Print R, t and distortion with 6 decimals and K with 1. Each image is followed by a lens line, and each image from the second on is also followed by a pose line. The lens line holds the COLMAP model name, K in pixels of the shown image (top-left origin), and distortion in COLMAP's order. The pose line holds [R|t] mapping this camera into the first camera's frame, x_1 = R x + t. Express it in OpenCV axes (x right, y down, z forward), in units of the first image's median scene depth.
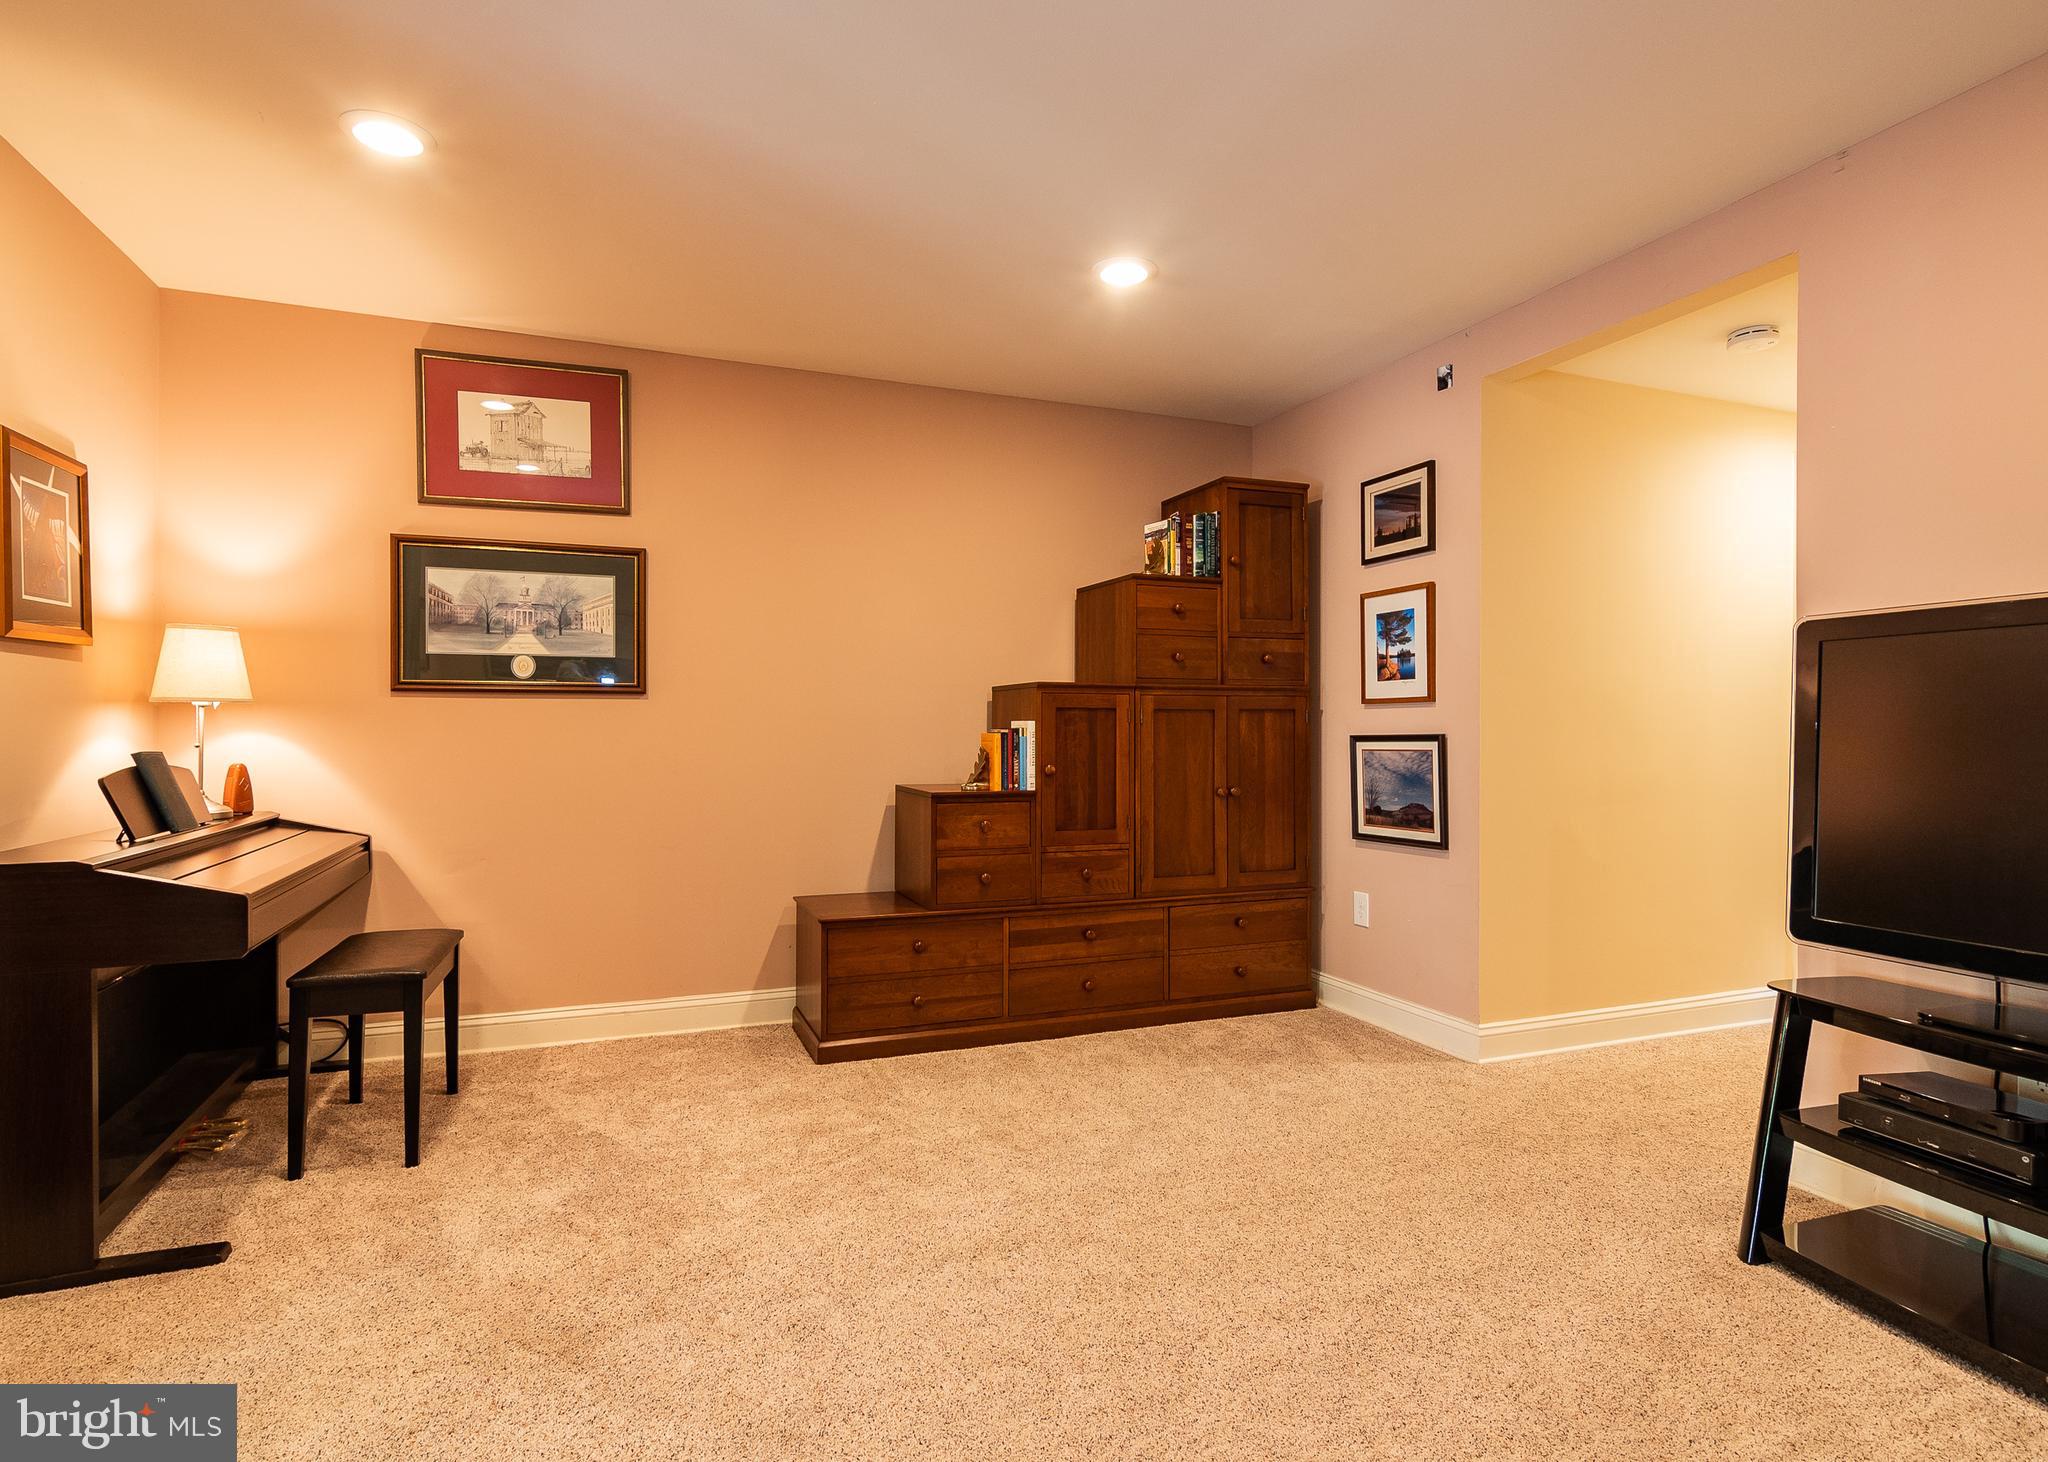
lens RADIAL K [[1052.7, 0, 1028.0], [0, 1052.7, 724.4], [0, 0, 1]] dist [-0.000662, 0.000750]
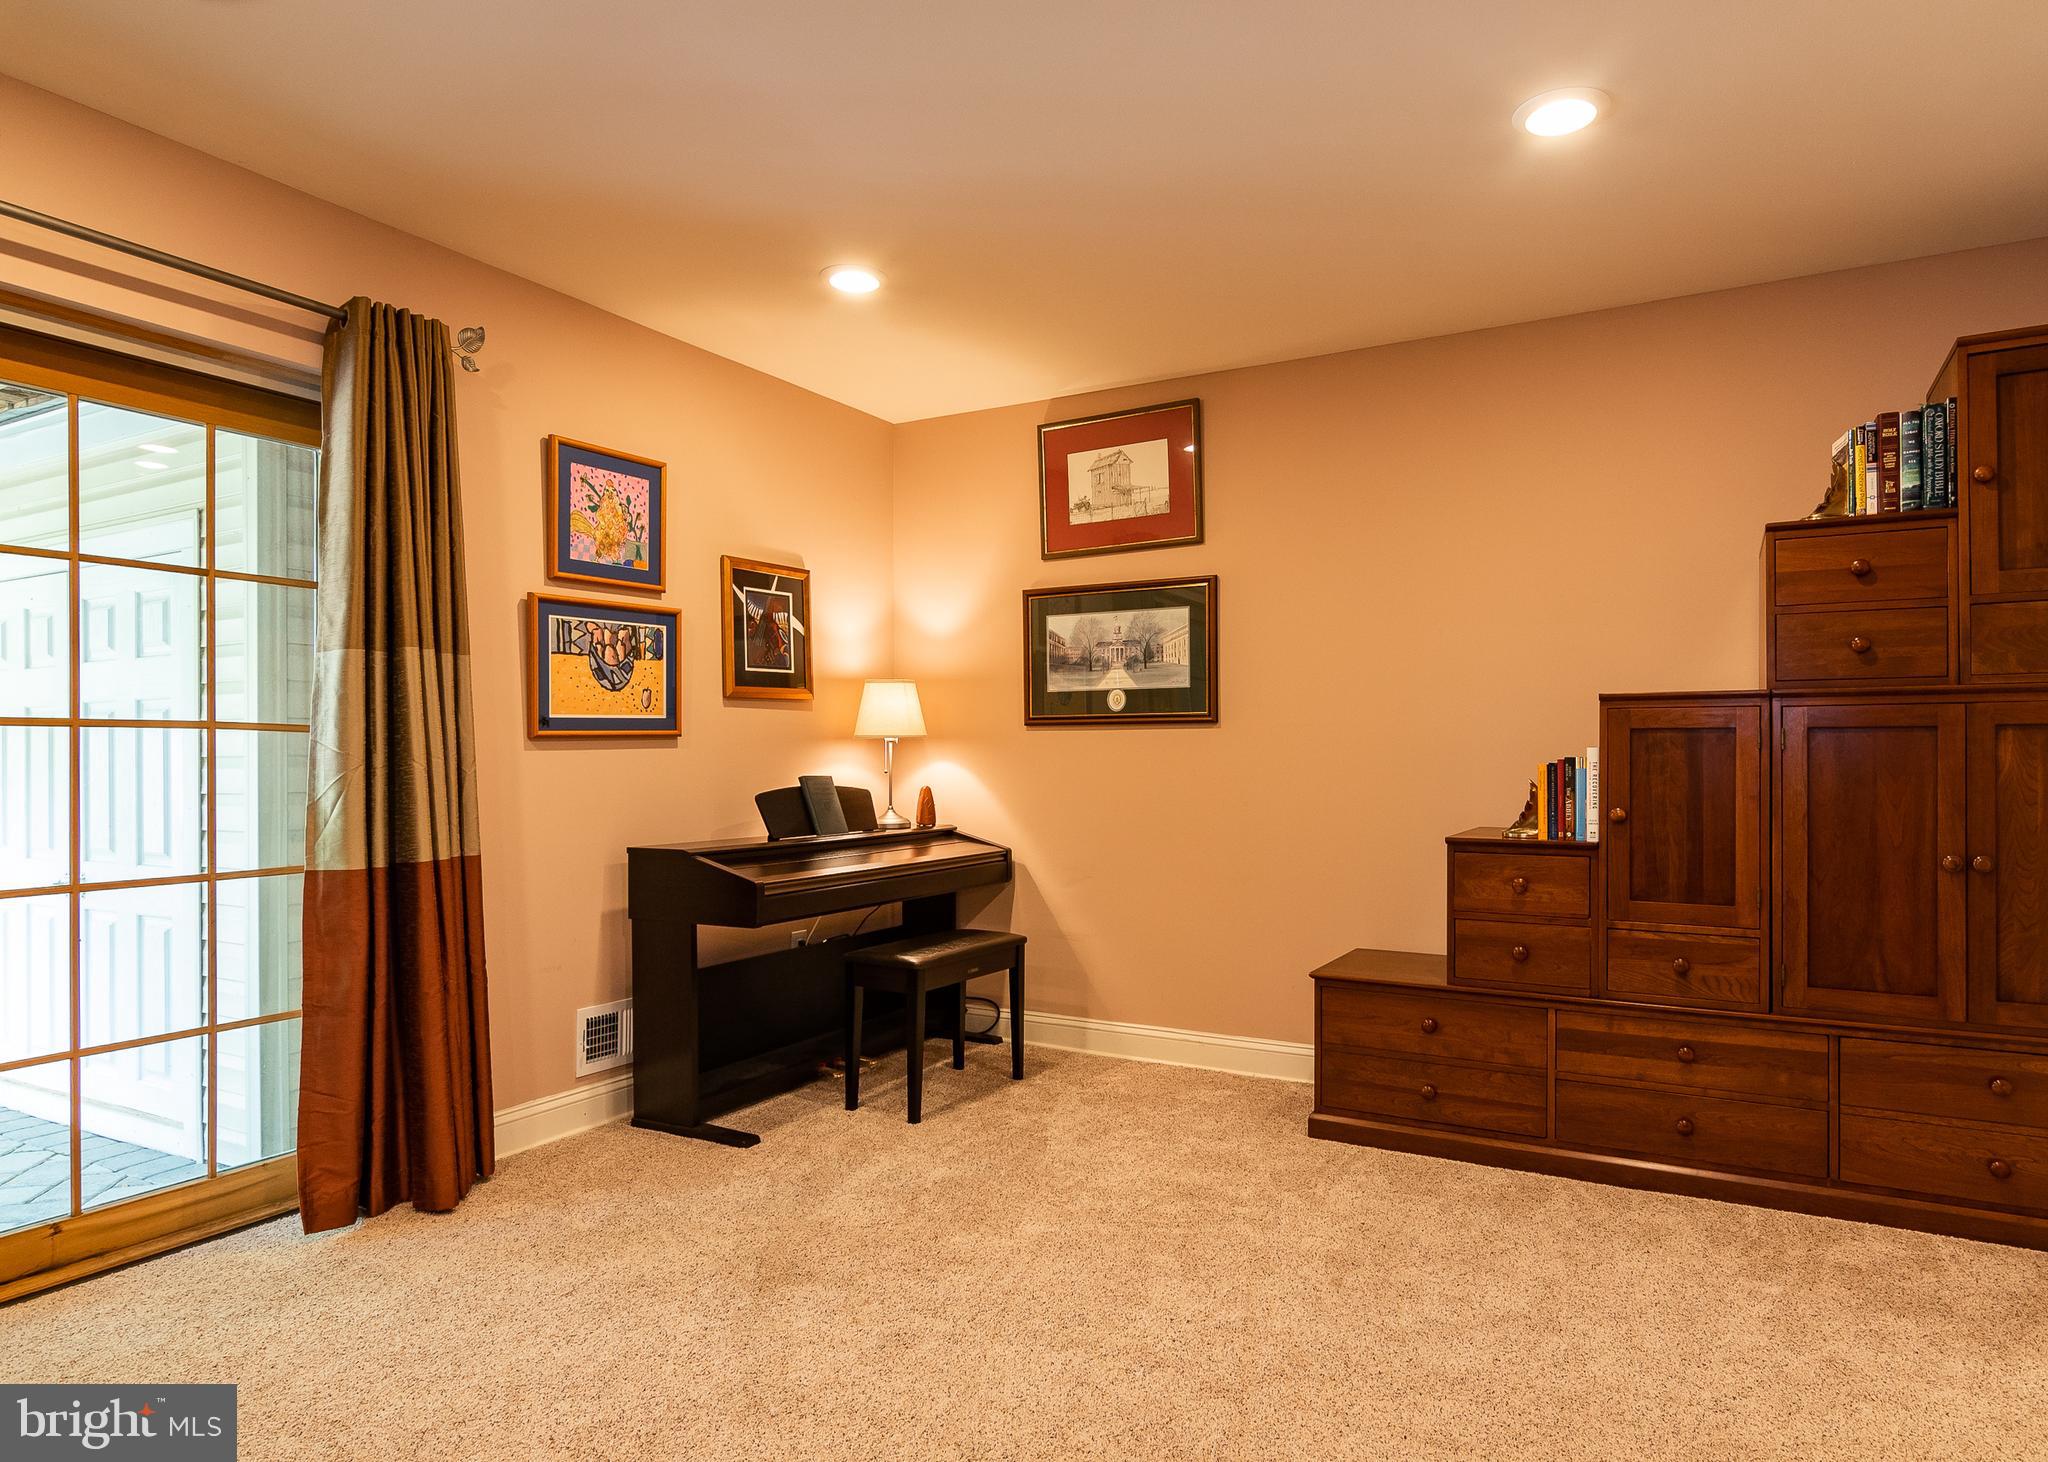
lens RADIAL K [[1146.5, 0, 1026.4], [0, 1146.5, 757.5], [0, 0, 1]] dist [-0.002529, -0.001258]
pose [[0.650228, -0.001180, -0.759738, 0.351019], [0.005461, 0.999980, 0.003121, -0.000858], [0.759720, -0.006178, 0.650221, 0.177778]]
